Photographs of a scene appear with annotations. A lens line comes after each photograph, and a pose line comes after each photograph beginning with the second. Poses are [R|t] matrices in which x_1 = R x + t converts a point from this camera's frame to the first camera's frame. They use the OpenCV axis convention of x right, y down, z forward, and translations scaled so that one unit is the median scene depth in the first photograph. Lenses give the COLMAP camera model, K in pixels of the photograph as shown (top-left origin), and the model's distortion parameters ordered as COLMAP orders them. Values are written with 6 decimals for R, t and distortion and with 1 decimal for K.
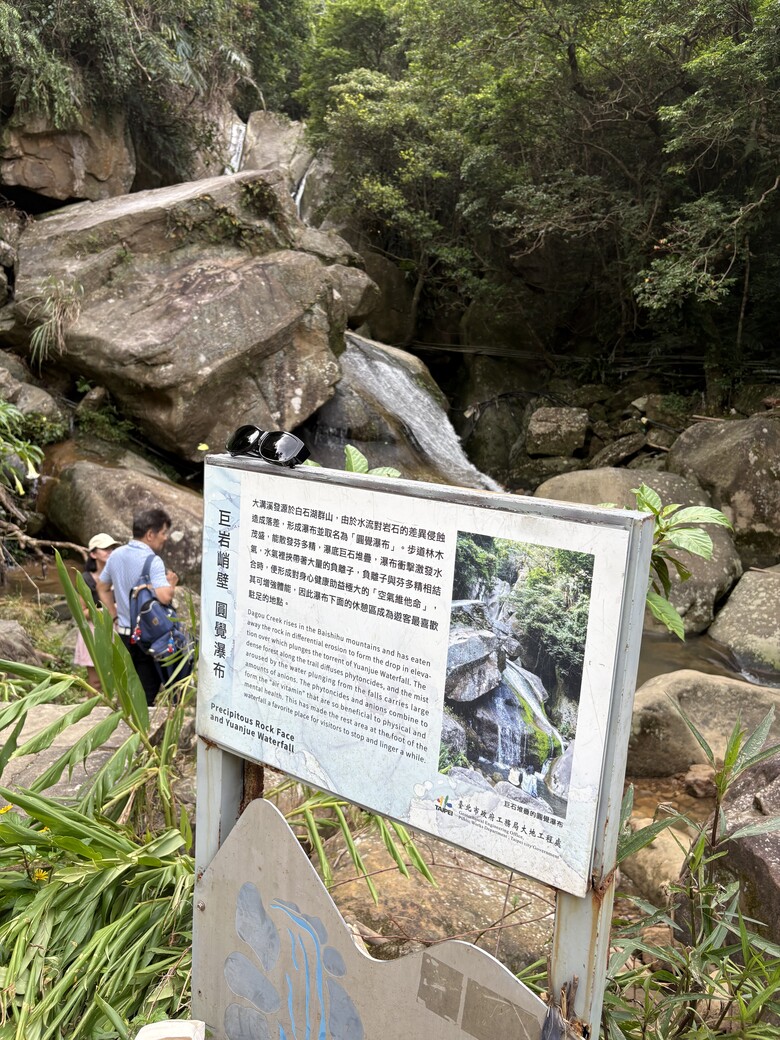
lens RADIAL K [[815.5, 0, 390.0], [0, 815.5, 520.0], [0, 0, 1]] dist [0.014028, -0.001873]
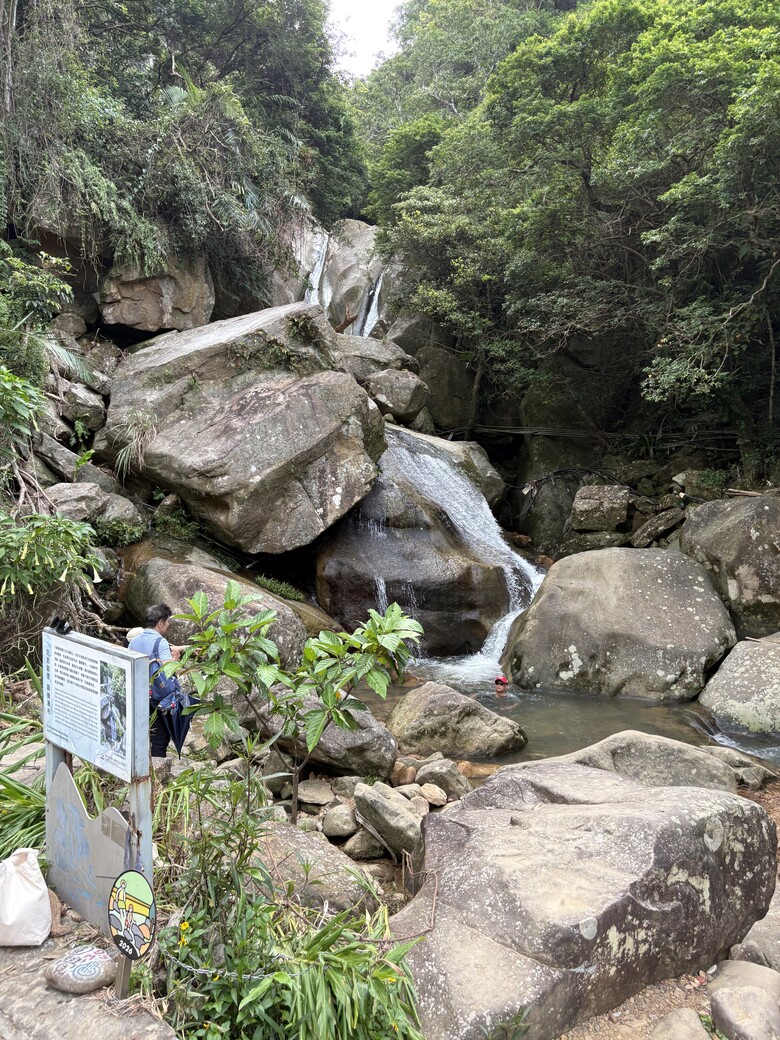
lens RADIAL K [[803.1, 0, 390.0], [0, 803.1, 520.0], [0, 0, 1]] dist [0.036089, -0.002047]
pose [[0.991792, -0.035051, -0.122967, 0.097111], [0.024528, 0.995987, -0.086071, -0.013976], [0.125490, 0.082348, 0.988671, -0.117436]]
